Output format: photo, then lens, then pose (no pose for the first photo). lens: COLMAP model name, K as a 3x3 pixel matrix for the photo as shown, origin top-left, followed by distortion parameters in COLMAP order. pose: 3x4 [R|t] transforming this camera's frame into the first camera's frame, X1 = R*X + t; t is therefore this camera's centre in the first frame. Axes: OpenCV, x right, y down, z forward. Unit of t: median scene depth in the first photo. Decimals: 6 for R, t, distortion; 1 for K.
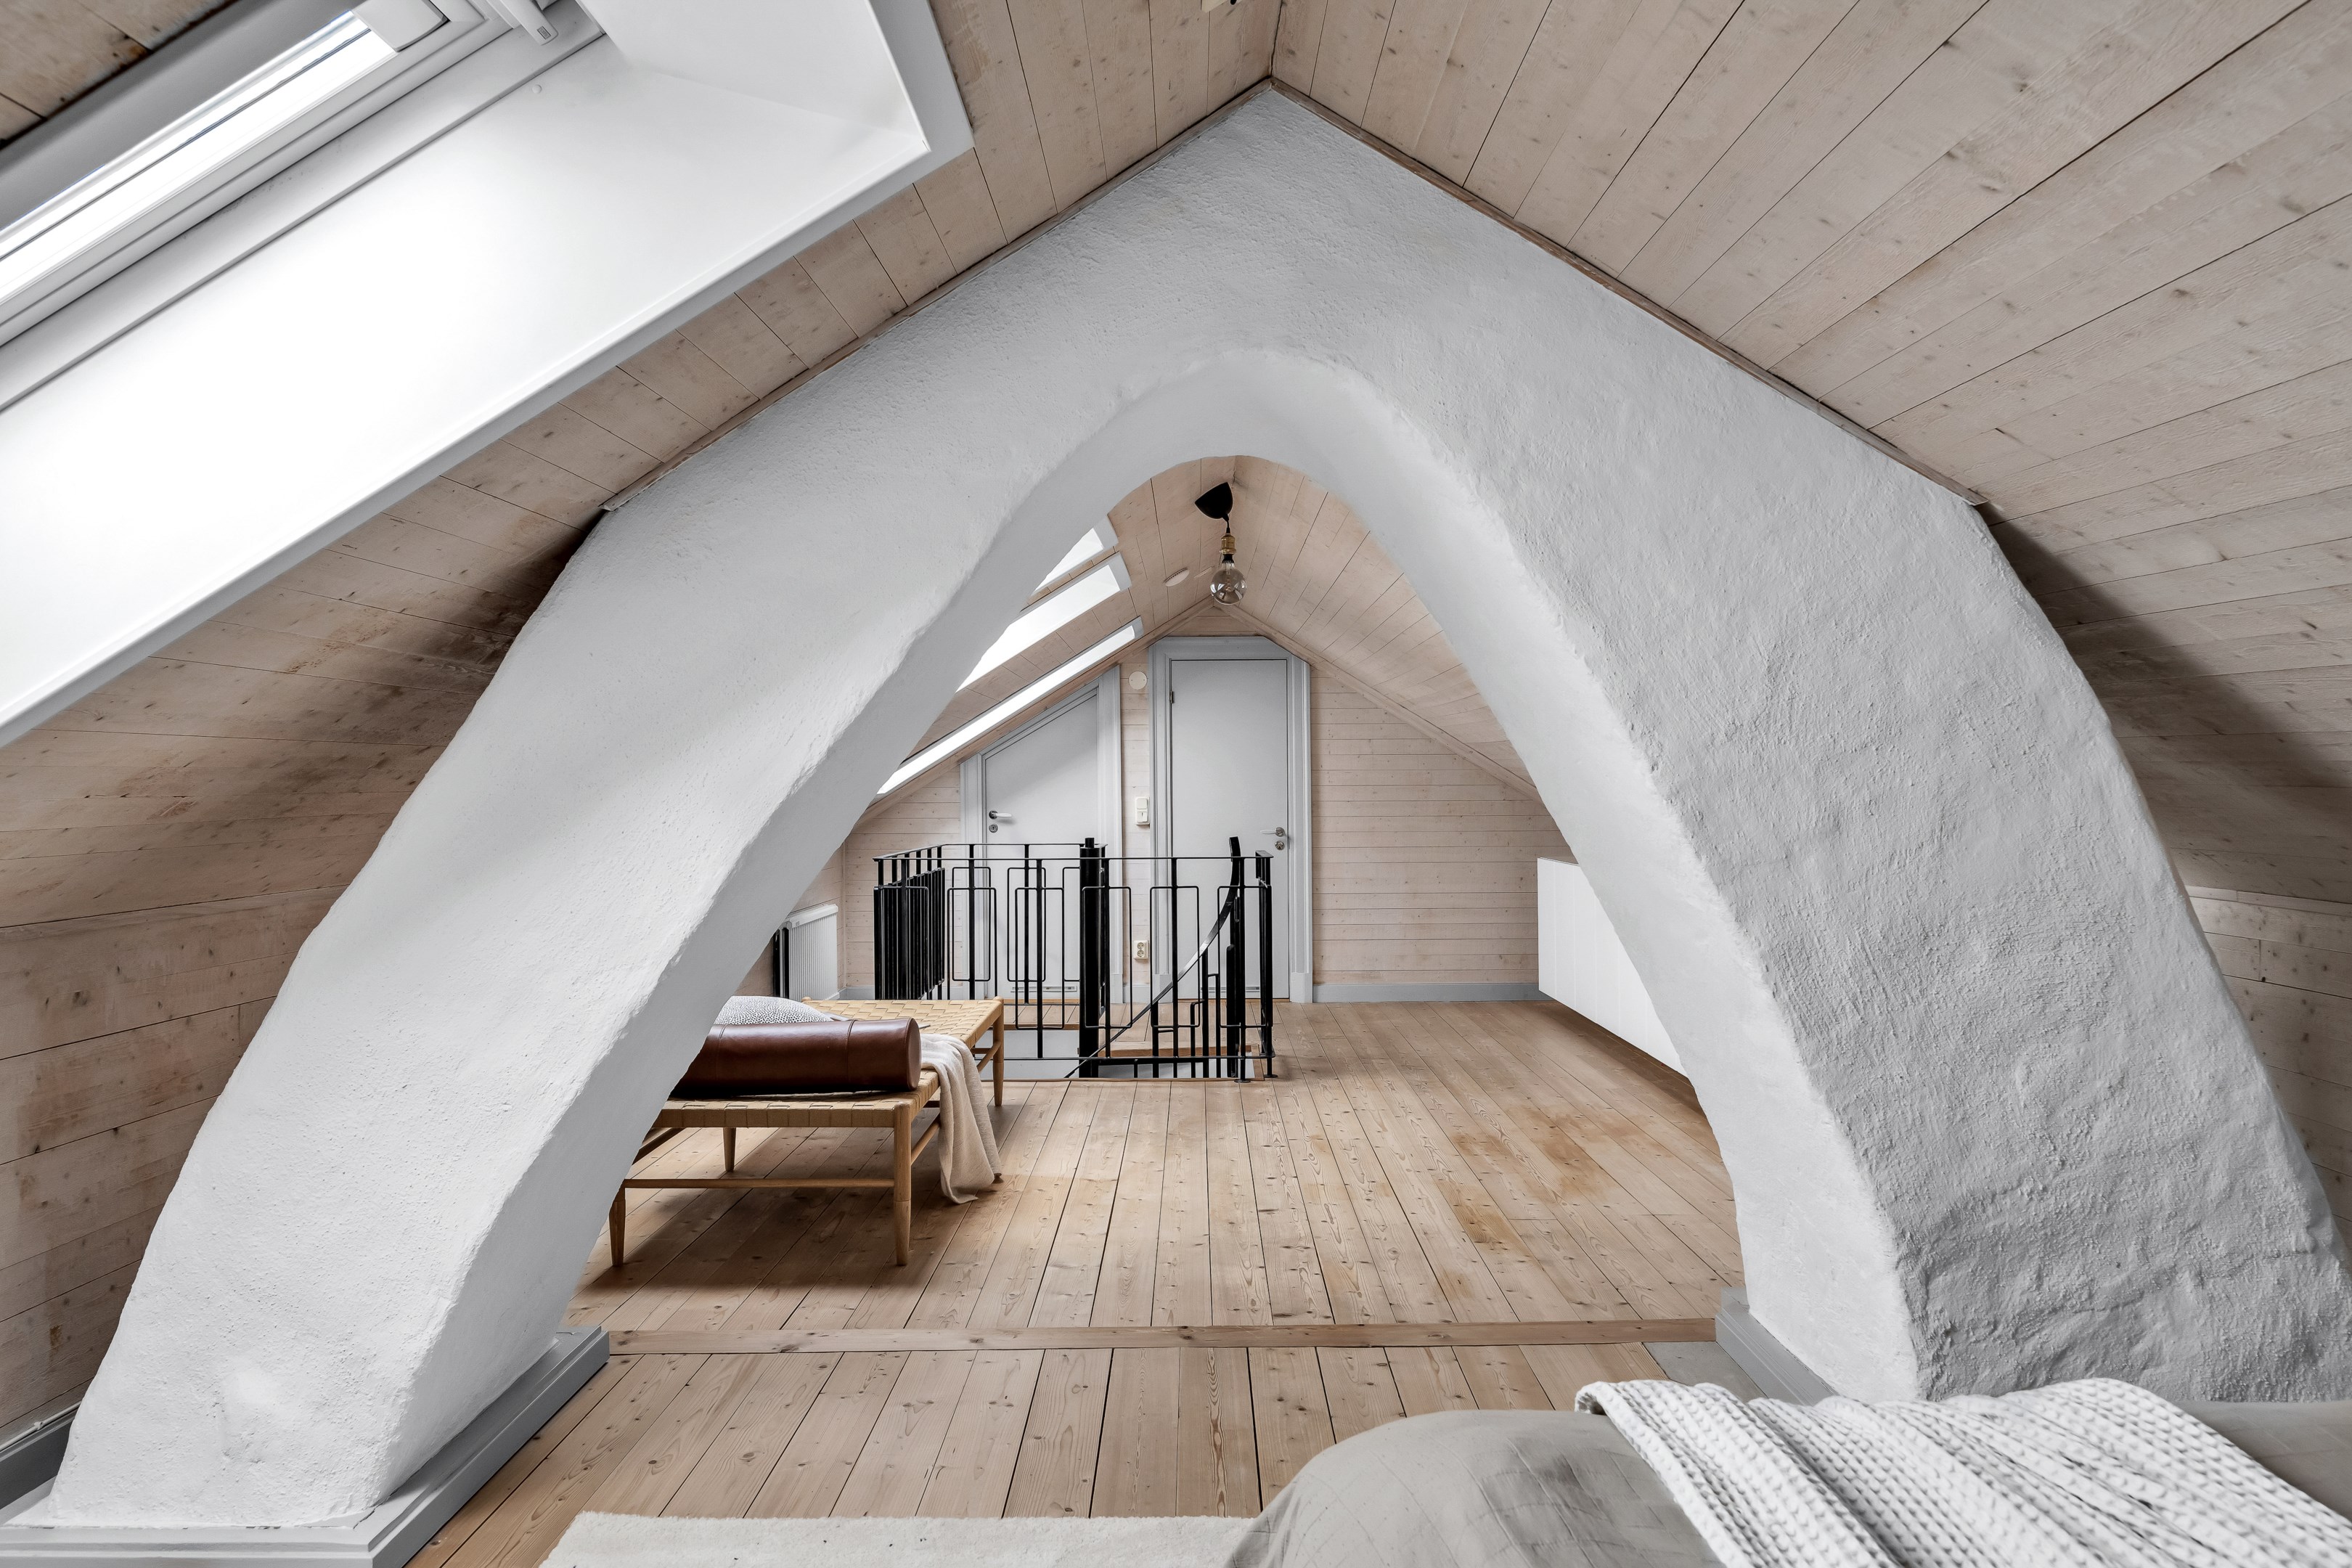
lens RADIAL K [[1603.5, 0, 1176.0], [0, 1603.5, 784.0], [0, 0, 1]] dist [-0.015135, 0.000606]
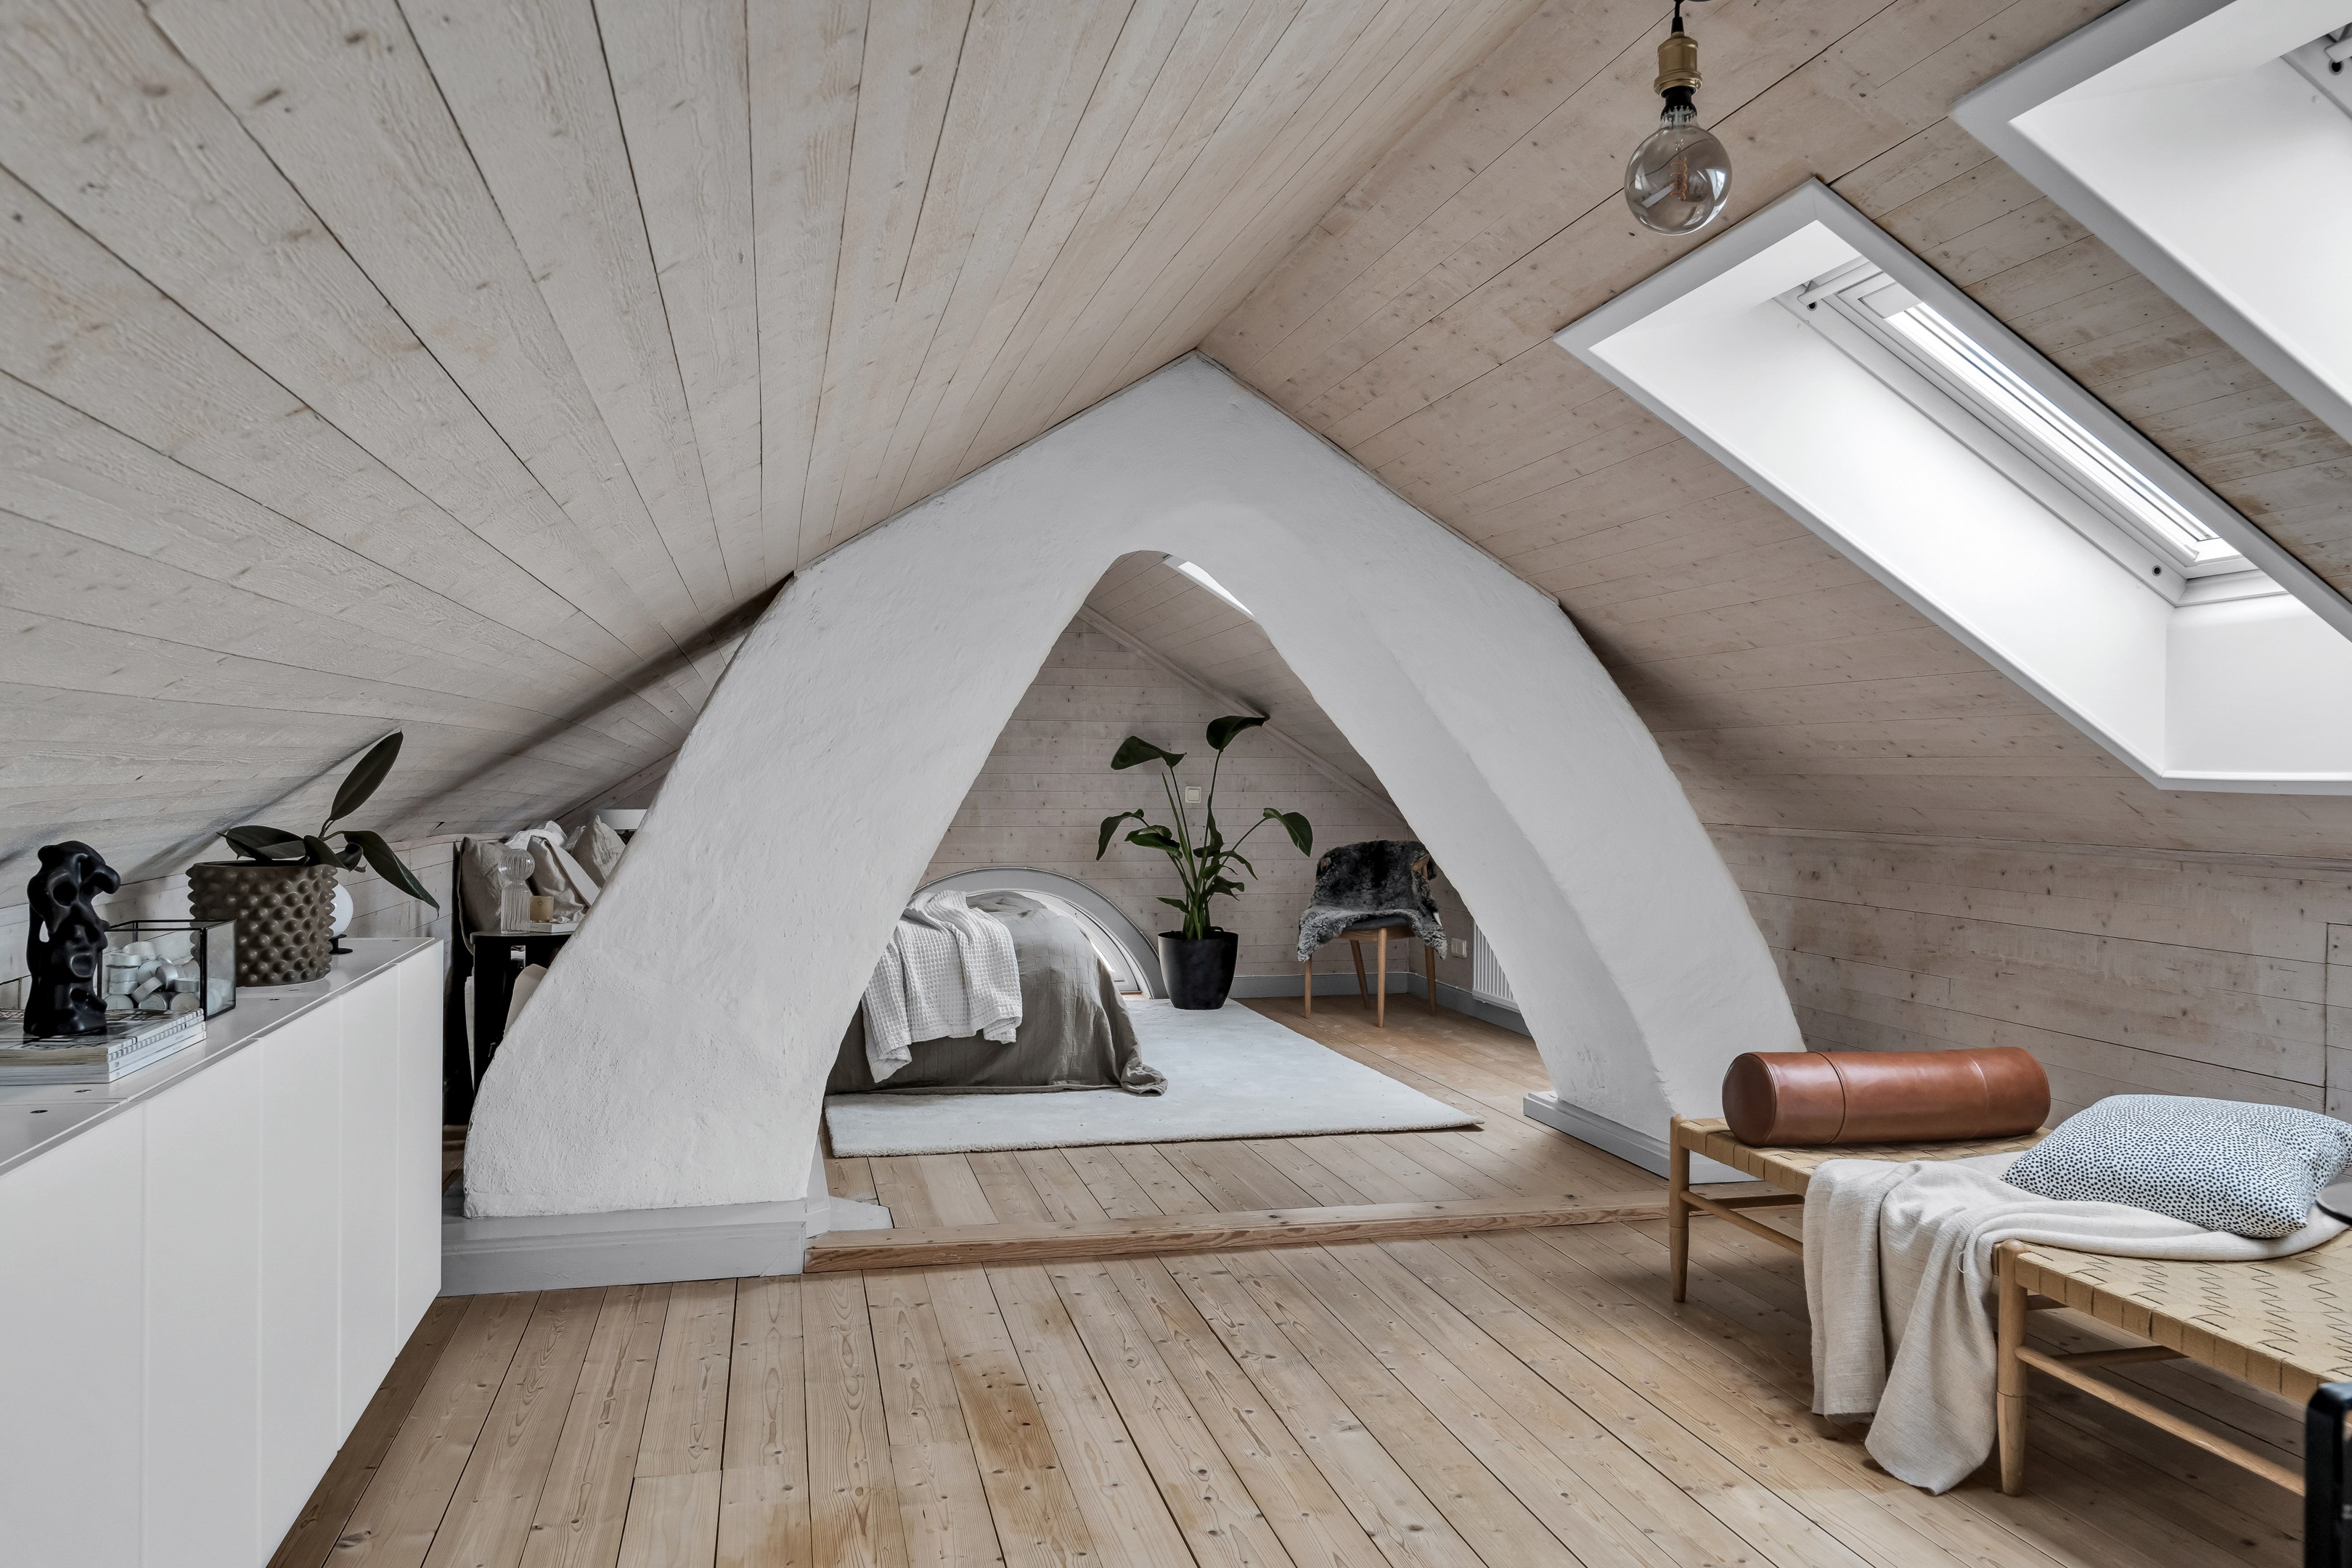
lens RADIAL K [[1603.5, 0, 1176.0], [0, 1603.5, 784.0], [0, 0, 1]] dist [-0.015135, 0.000606]
pose [[-0.969336, 0.004853, -0.245693, 0.185721], [0.003117, 0.999967, 0.007456, 0.006824], [0.245721, 0.006462, -0.969319, 1.068064]]
